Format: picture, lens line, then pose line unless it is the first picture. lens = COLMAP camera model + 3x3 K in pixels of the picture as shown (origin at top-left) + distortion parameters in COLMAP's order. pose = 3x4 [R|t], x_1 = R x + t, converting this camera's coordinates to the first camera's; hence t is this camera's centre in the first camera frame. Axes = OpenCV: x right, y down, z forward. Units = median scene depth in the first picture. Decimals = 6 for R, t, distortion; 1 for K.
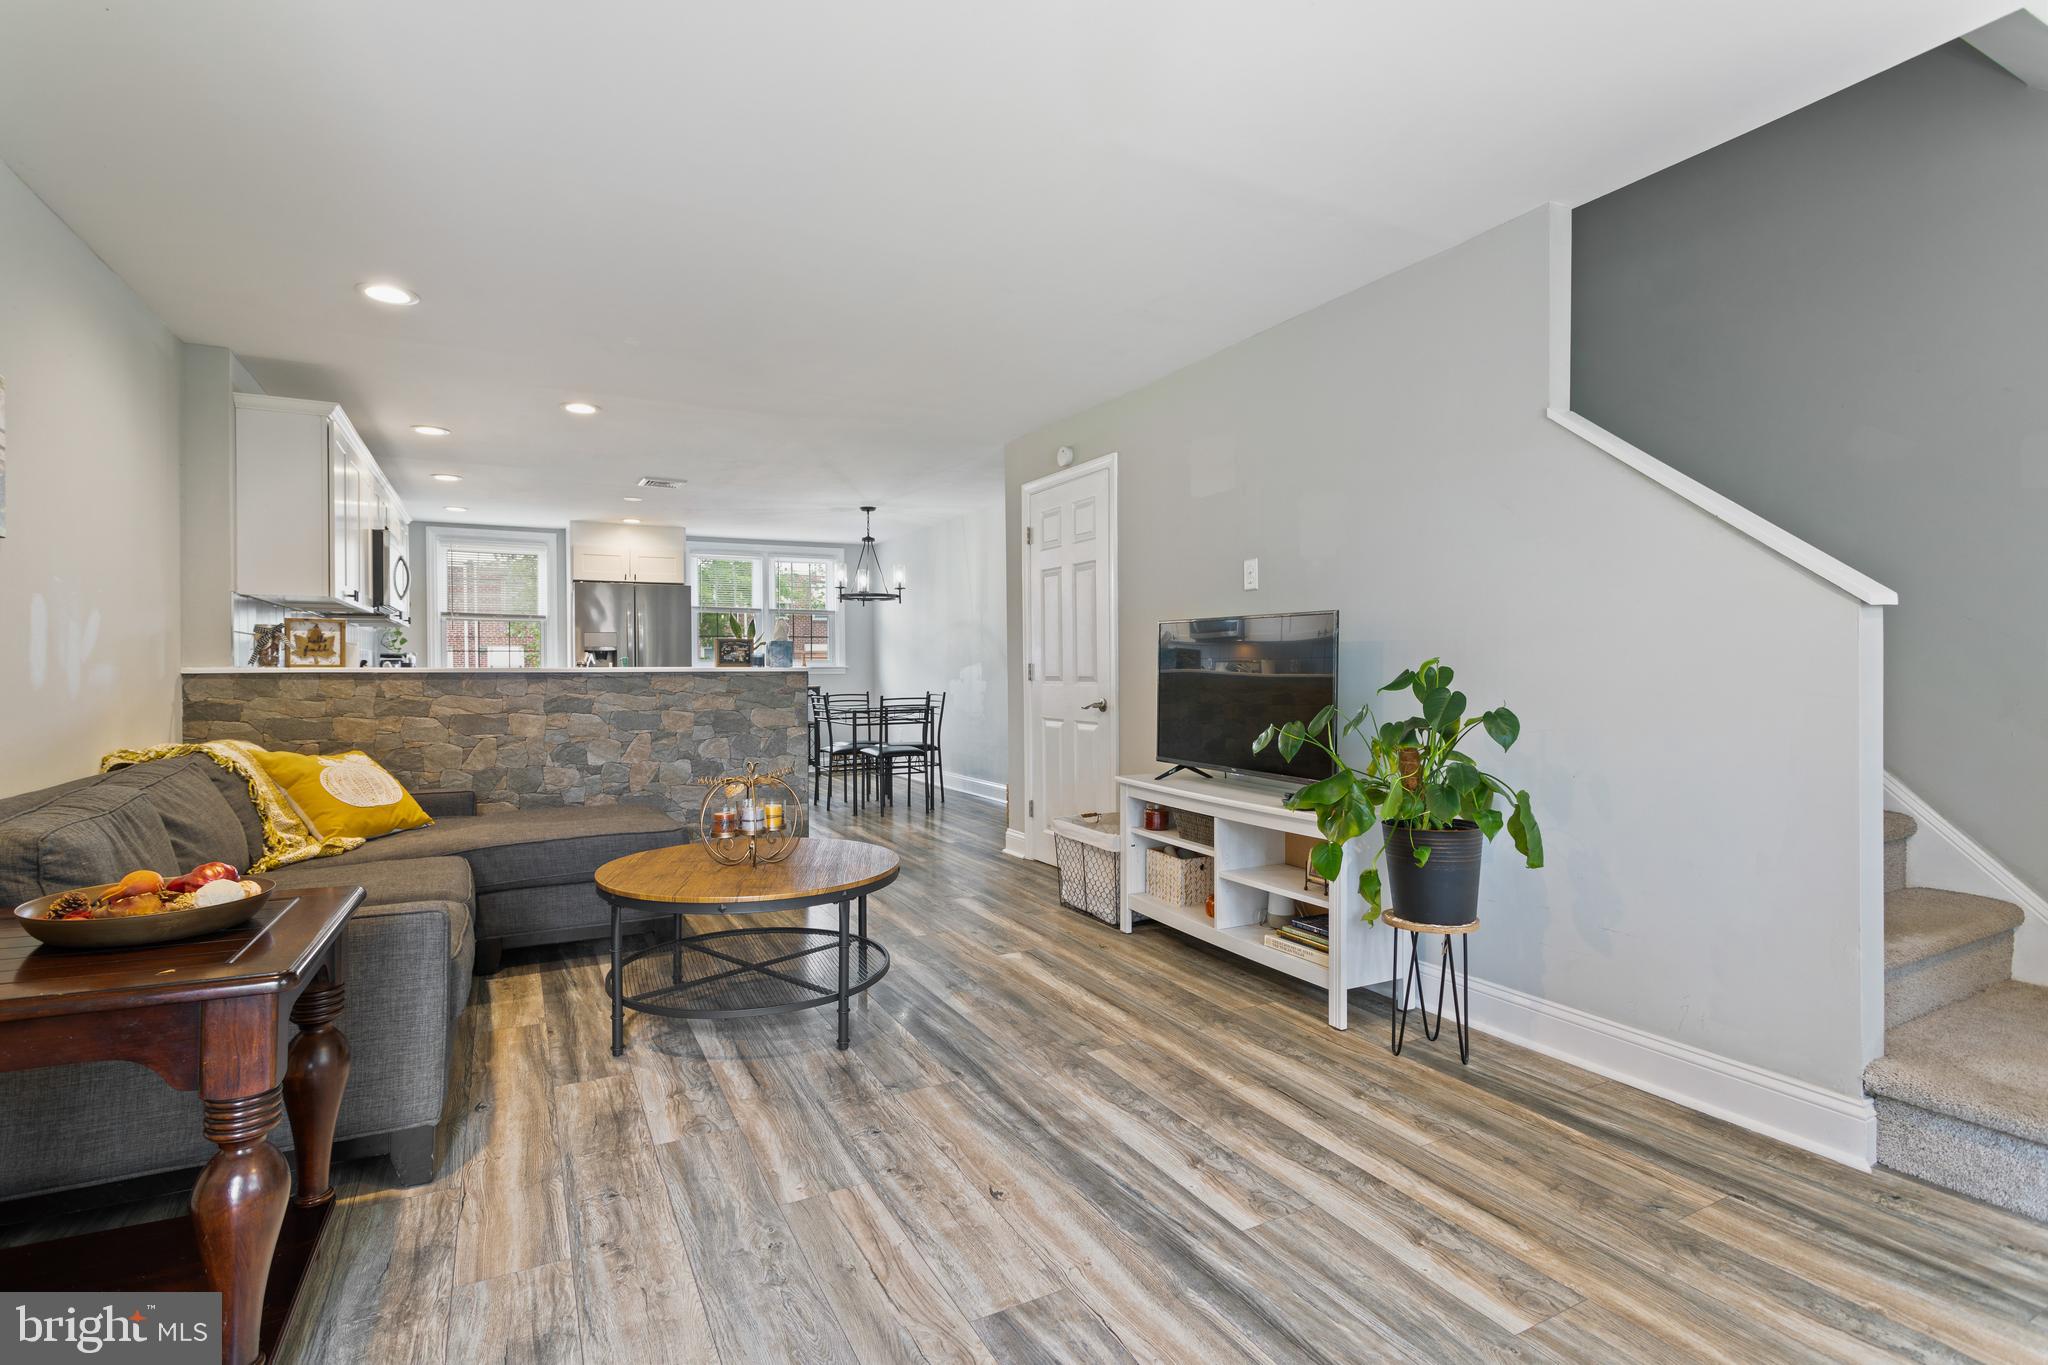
lens RADIAL K [[977.5, 0, 1010.0], [0, 977.5, 666.4], [0, 0, 1]] dist [-0.001714, 0.003582]
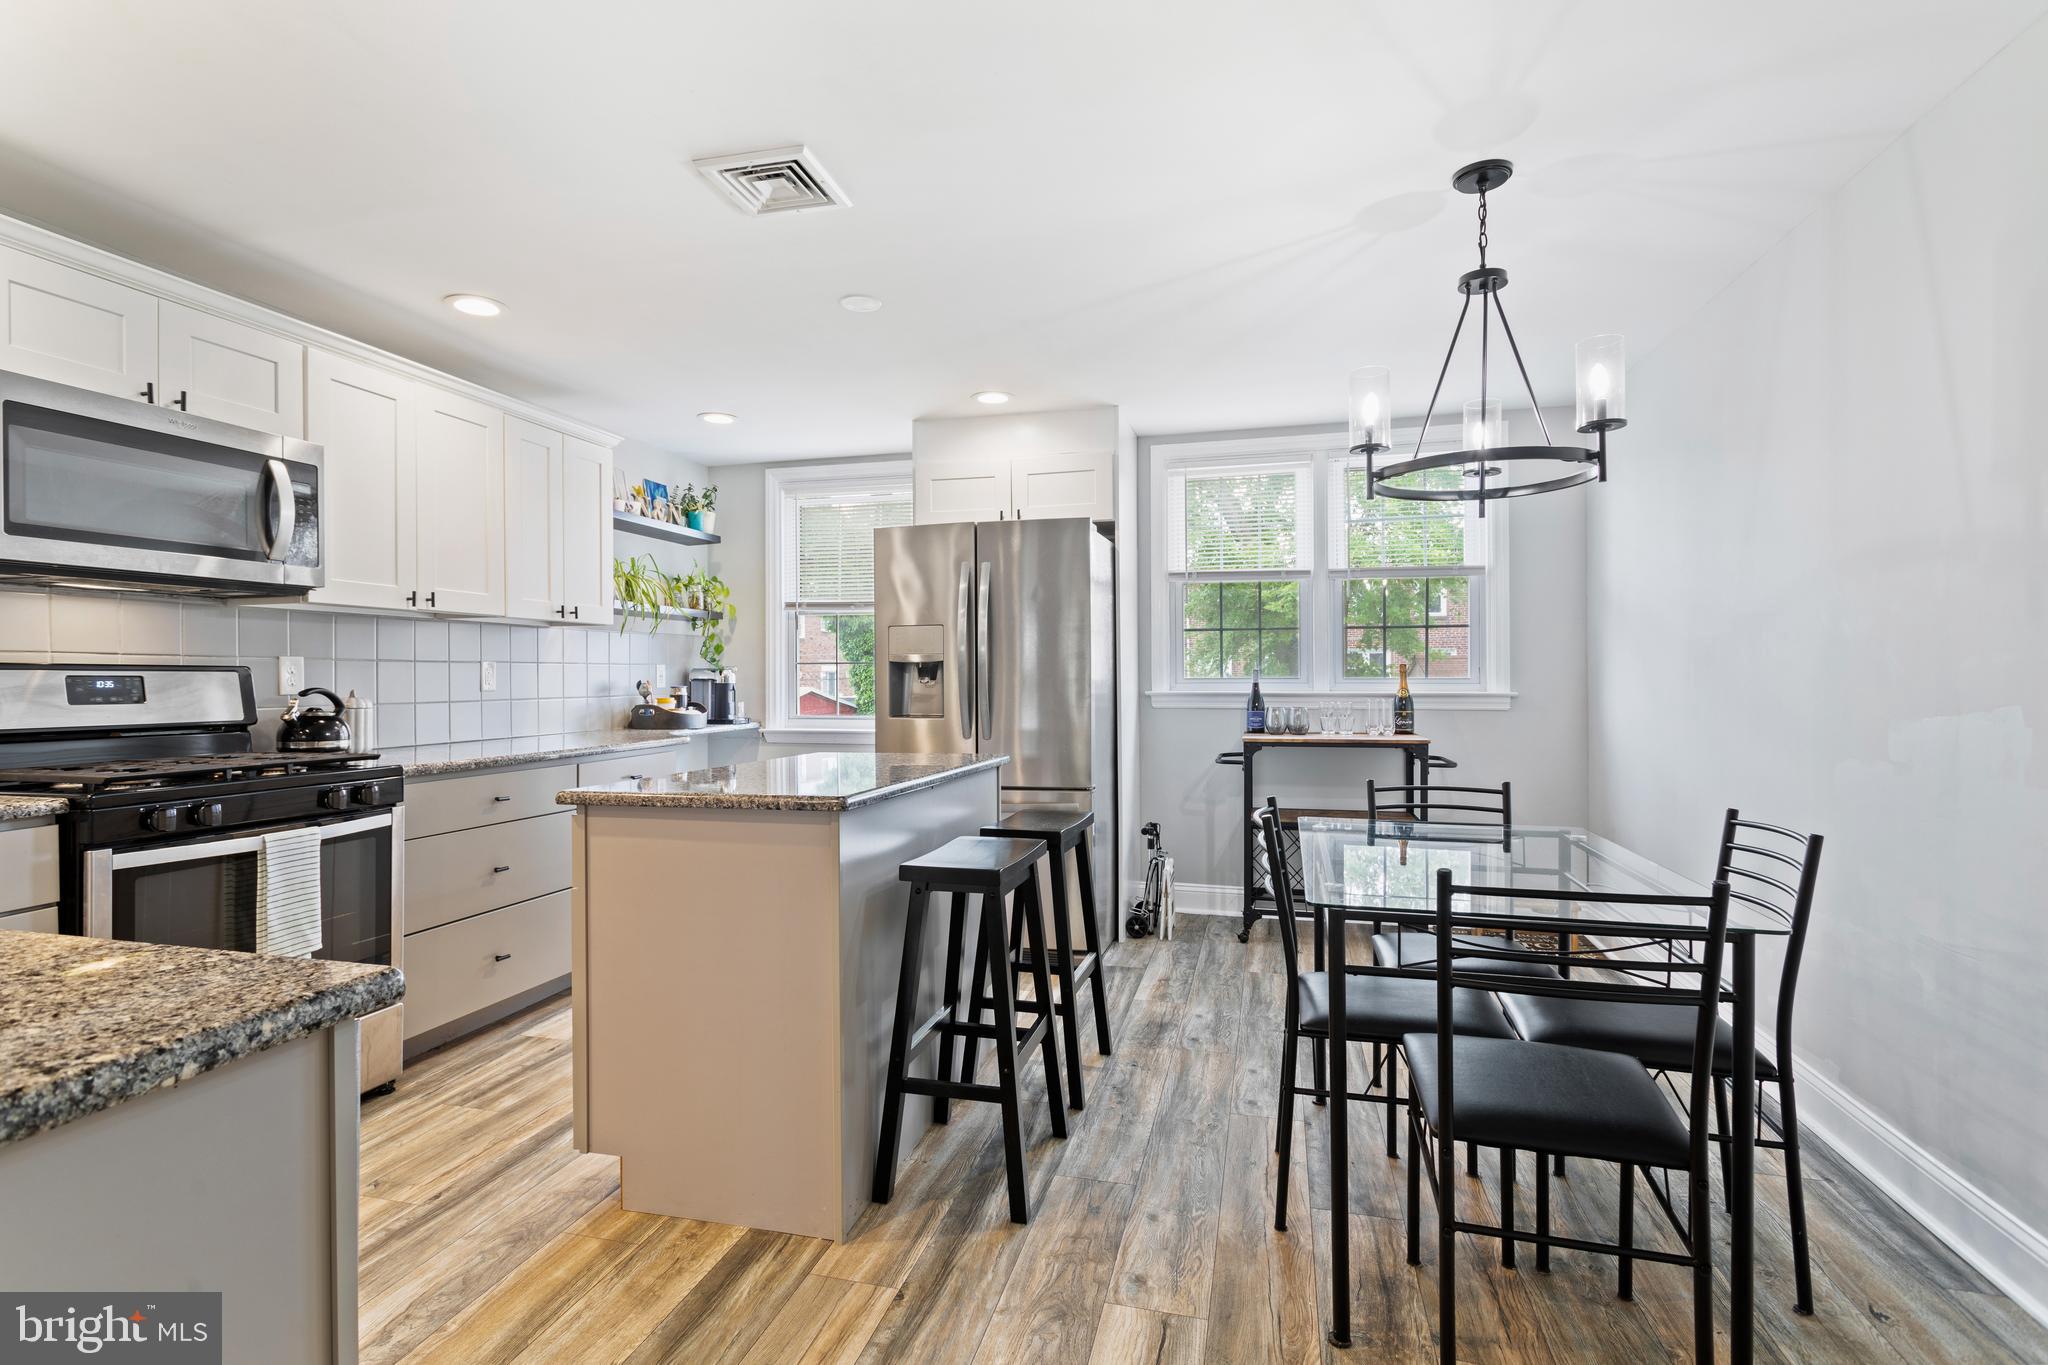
lens RADIAL K [[977.5, 0, 1025.4], [0, 977.5, 675.7], [0, 0, 1]] dist [-0.001714, 0.003582]
pose [[0.742200, 0.003176, -0.670171, 0.753722], [-0.000398, 0.999991, 0.004298, -0.028361], [0.670178, -0.002923, 0.742195, 0.613827]]
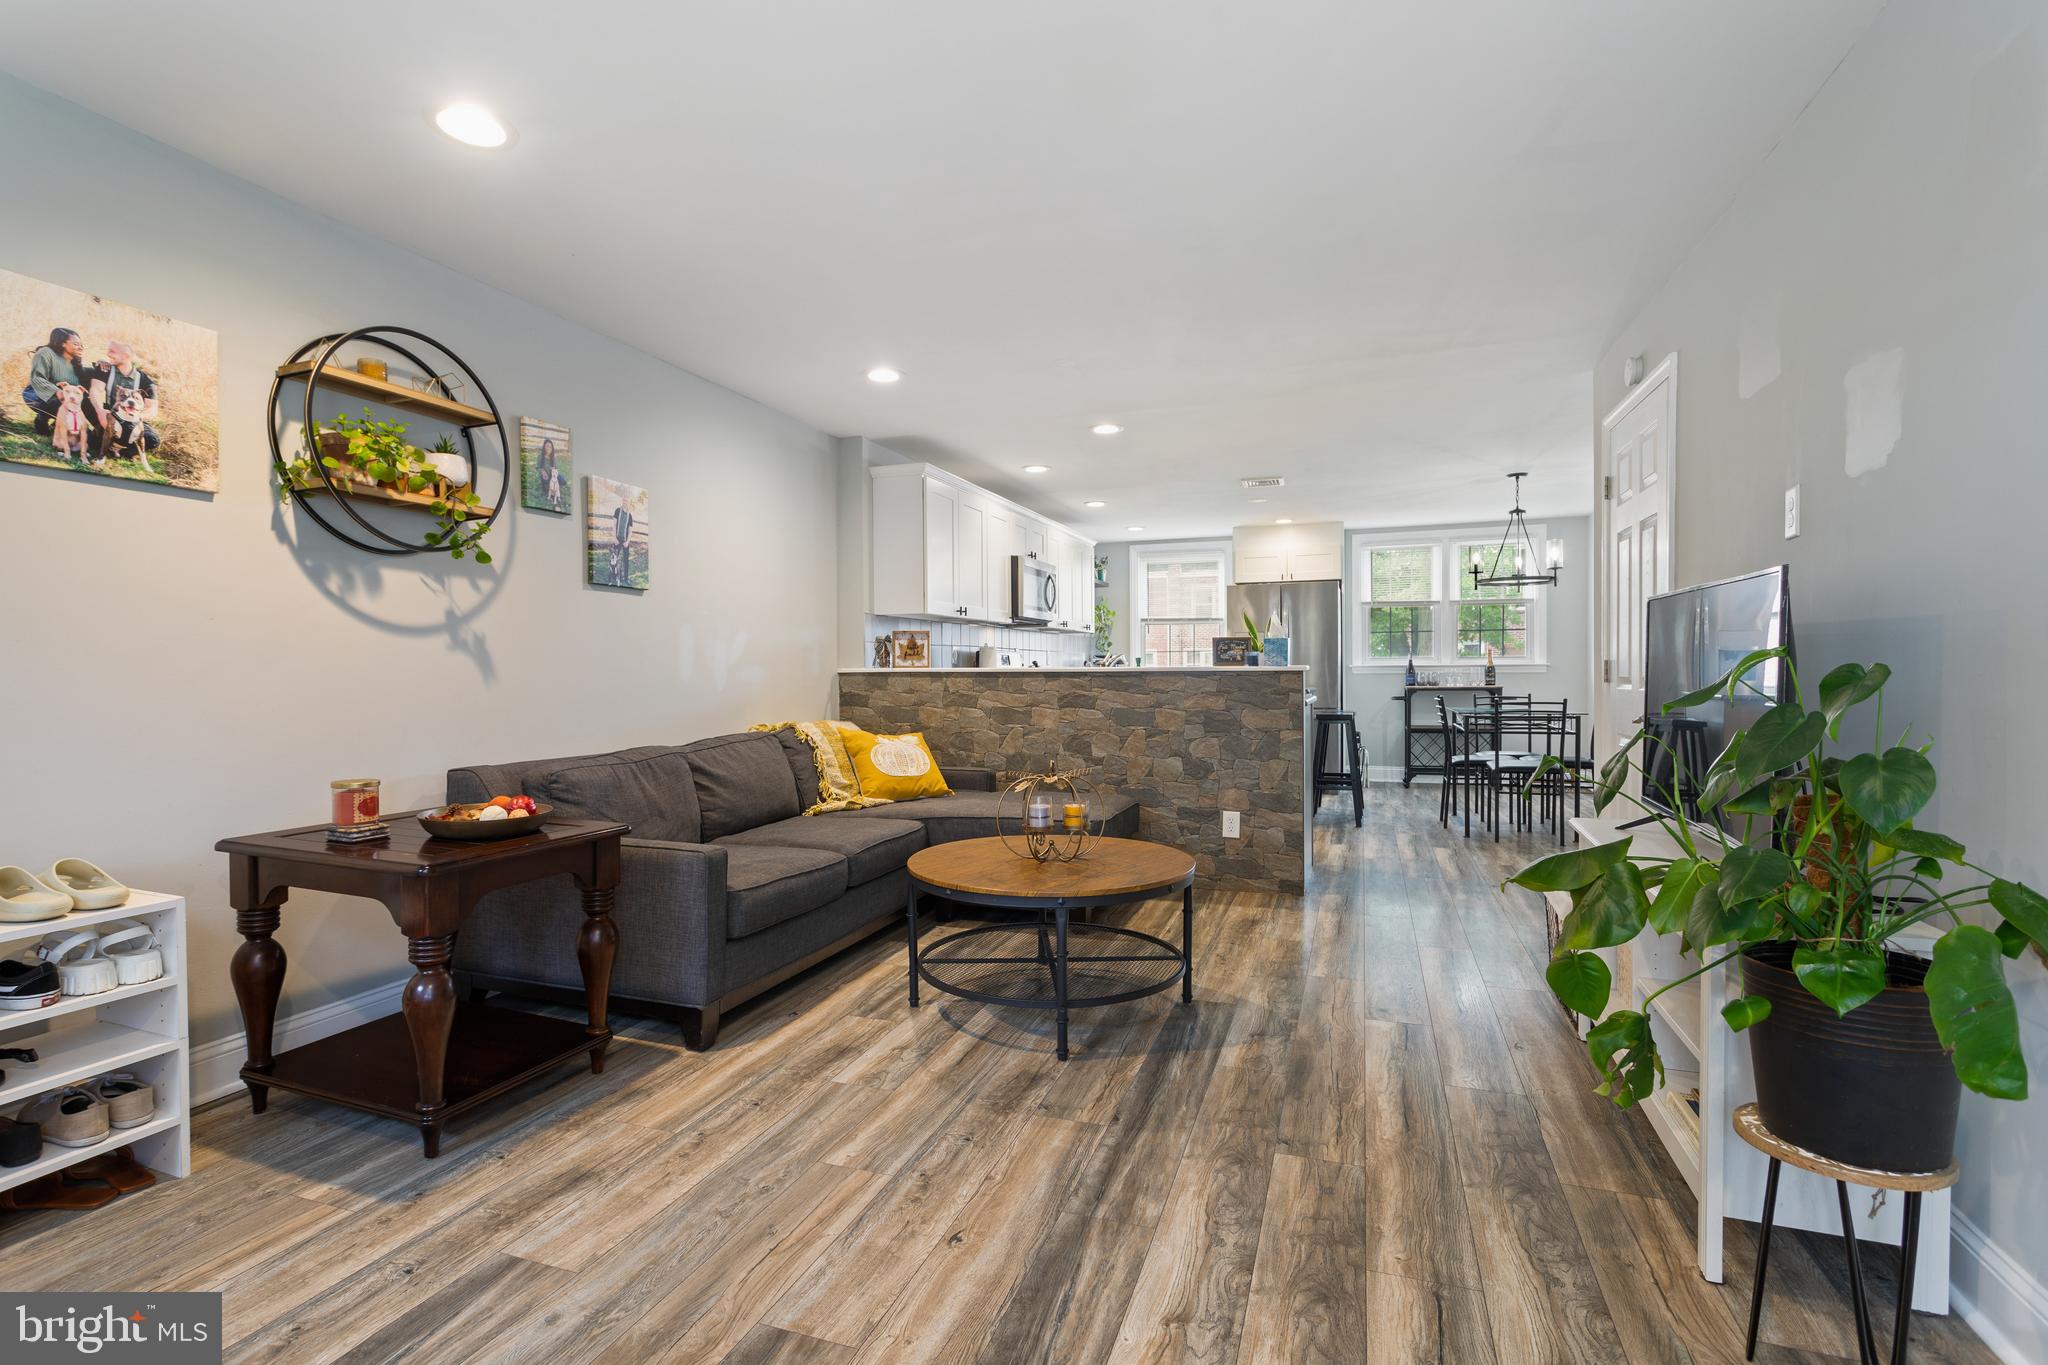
lens RADIAL K [[977.5, 0, 1005.9], [0, 977.5, 686.3], [0, 0, 1]] dist [-0.001714, 0.003582]
pose [[0.671872, 0.011432, -0.740579, 0.461736], [0.005594, 0.999774, 0.020507, -0.000776], [0.740646, -0.017921, 0.671656, 0.280924]]
